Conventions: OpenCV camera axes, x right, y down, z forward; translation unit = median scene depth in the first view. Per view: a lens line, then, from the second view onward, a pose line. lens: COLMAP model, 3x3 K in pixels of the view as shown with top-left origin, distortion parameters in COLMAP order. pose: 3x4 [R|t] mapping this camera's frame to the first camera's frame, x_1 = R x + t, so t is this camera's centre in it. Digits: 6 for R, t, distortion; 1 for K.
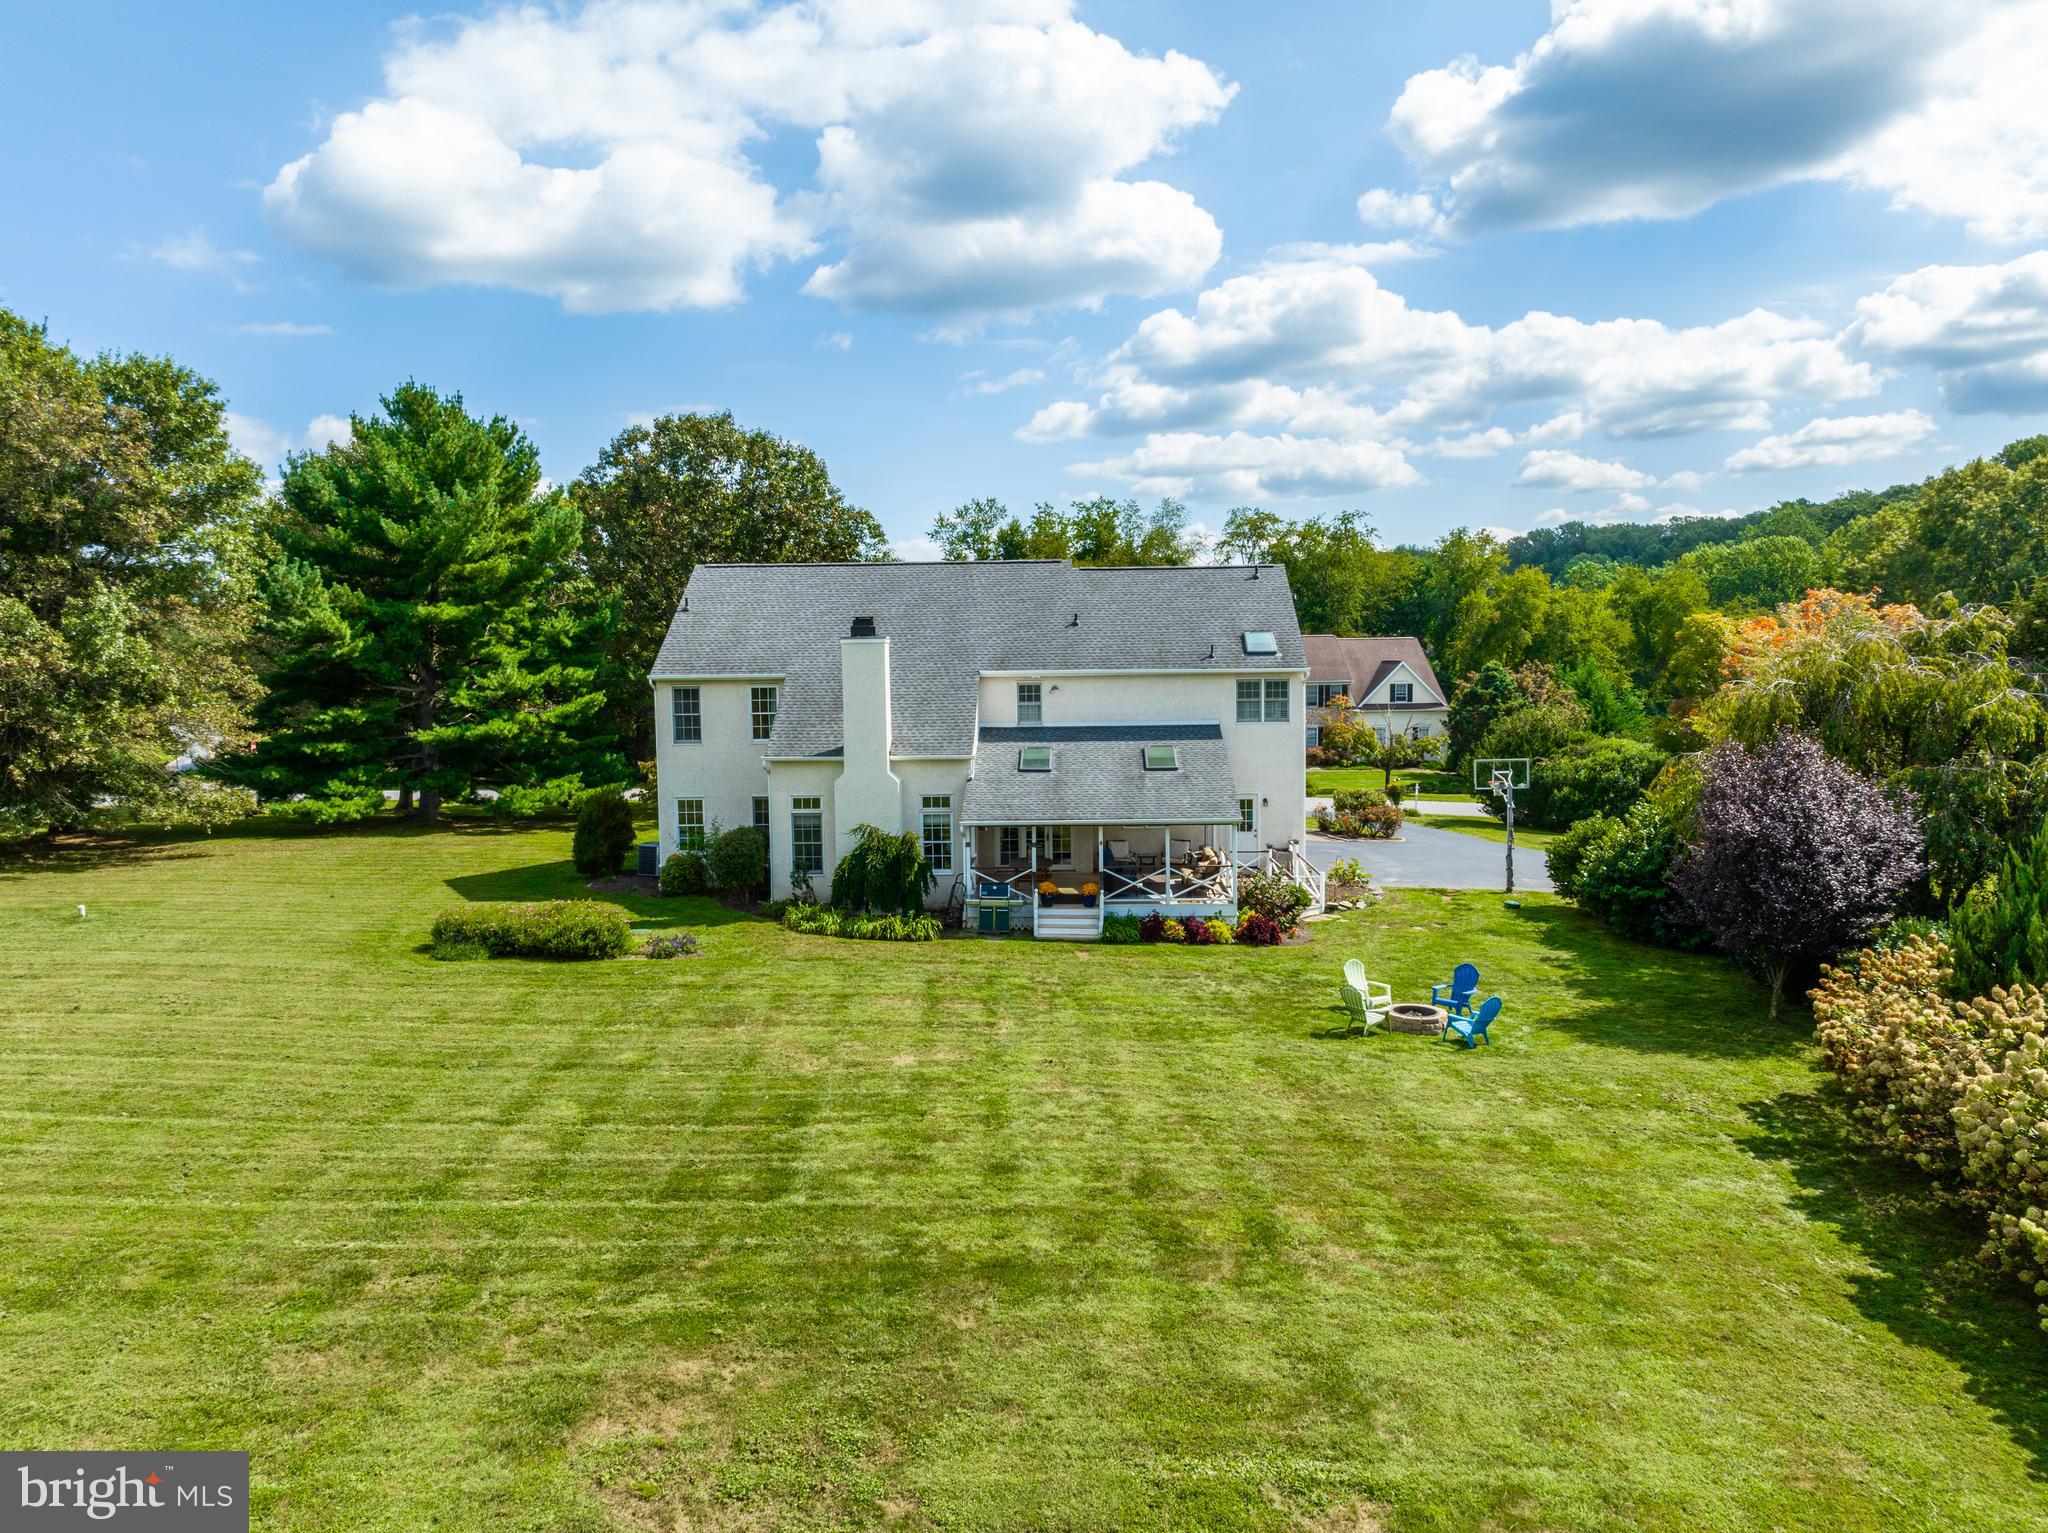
lens RADIAL K [[1492.5, 0, 1047.1], [0, 1492.5, 759.8], [0, 0, 1]] dist [-0.016025, 0.012713]
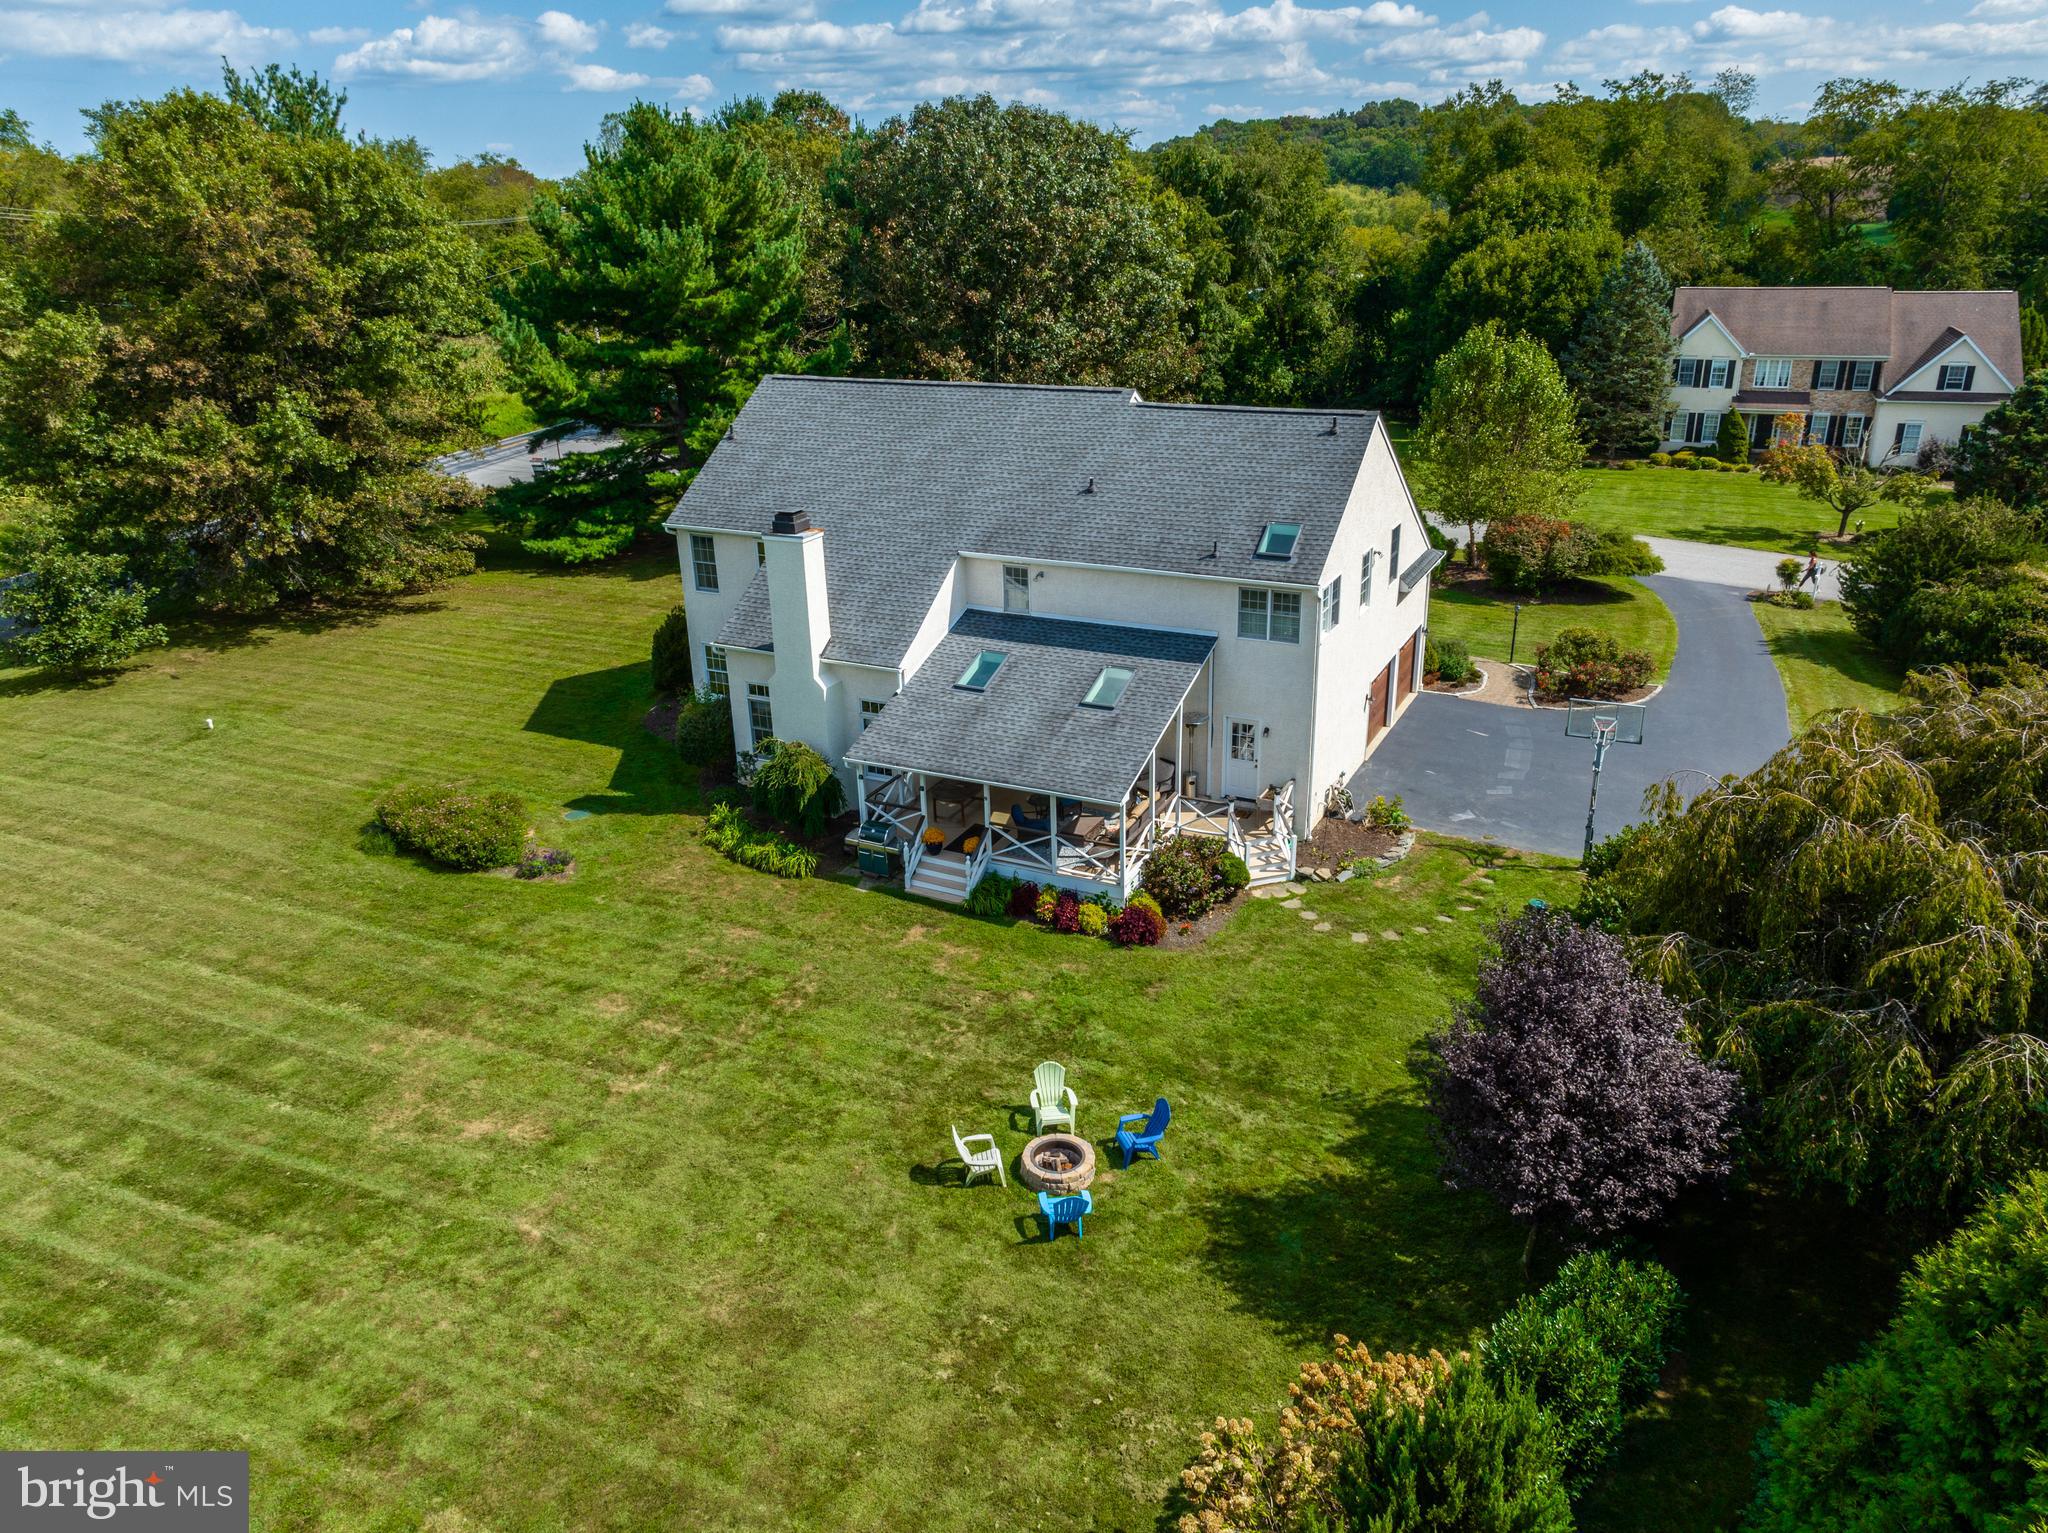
lens RADIAL K [[1492.5, 0, 1005.6], [0, 1492.5, 804.6], [0, 0, 1]] dist [-0.016025, 0.012713]
pose [[0.904735, 0.155514, -0.396573, 0.350935], [-0.019456, 0.945091, 0.326228, -0.203717], [0.425531, -0.287434, 0.858082, 0.196942]]
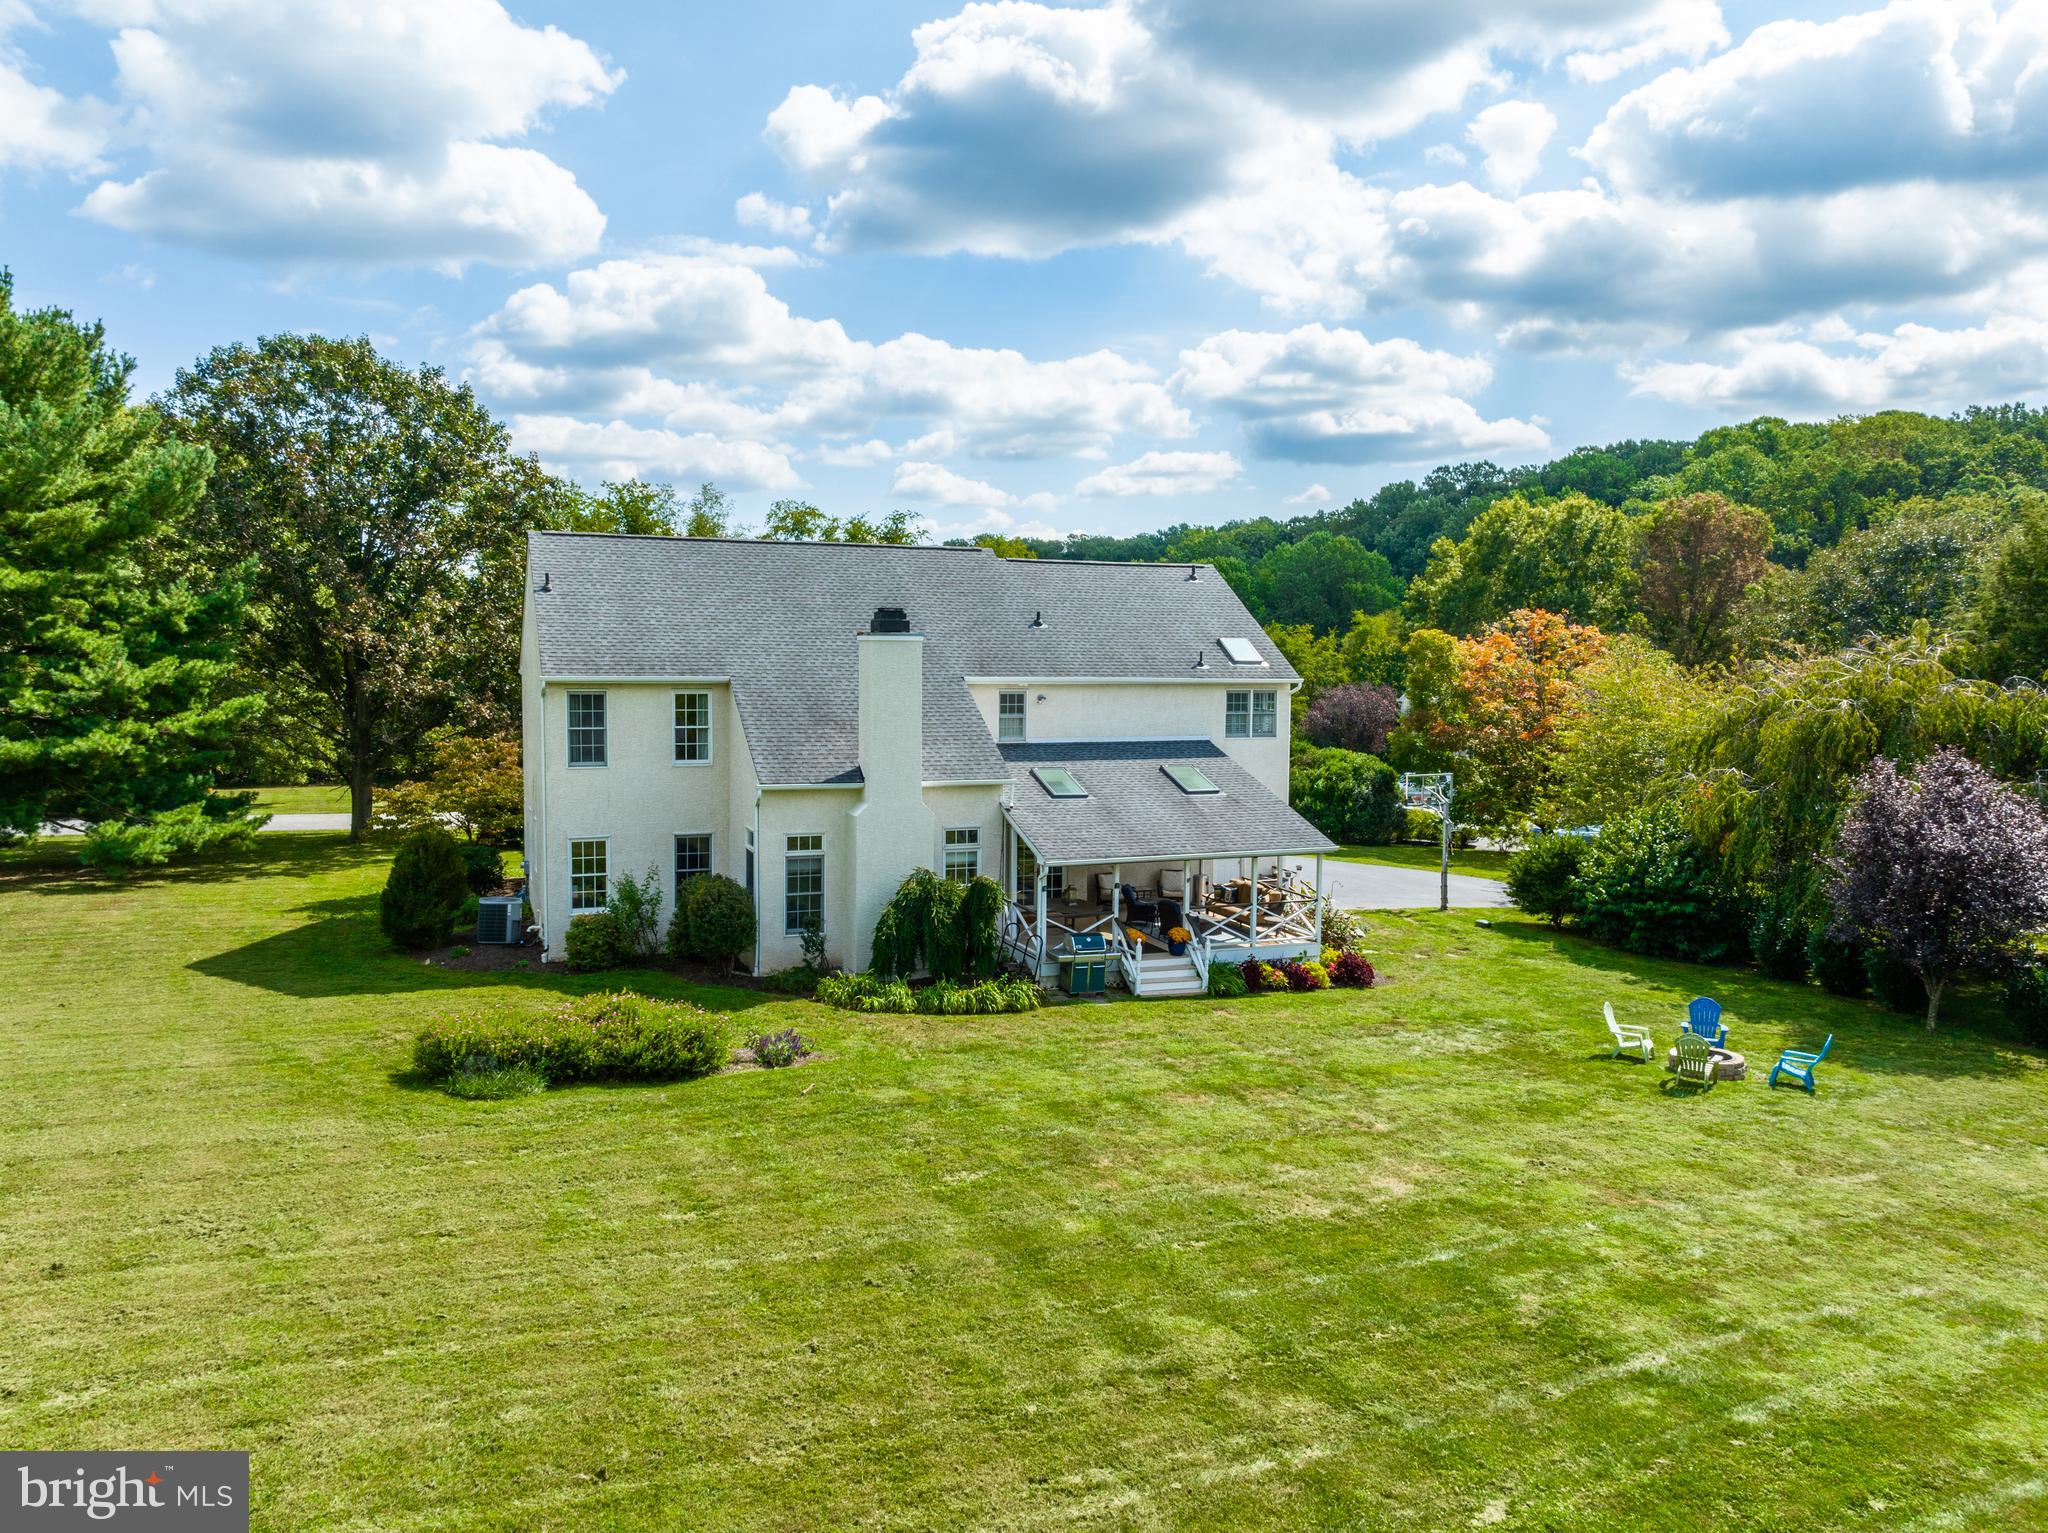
lens RADIAL K [[1492.5, 0, 1070.8], [0, 1492.5, 747.0], [0, 0, 1]] dist [-0.016025, 0.012713]
pose [[0.911269, -0.004493, 0.411786, -0.329653], [0.008284, 0.999938, -0.007422, -0.013313], [-0.411727, 0.010174, 0.911250, 0.206163]]
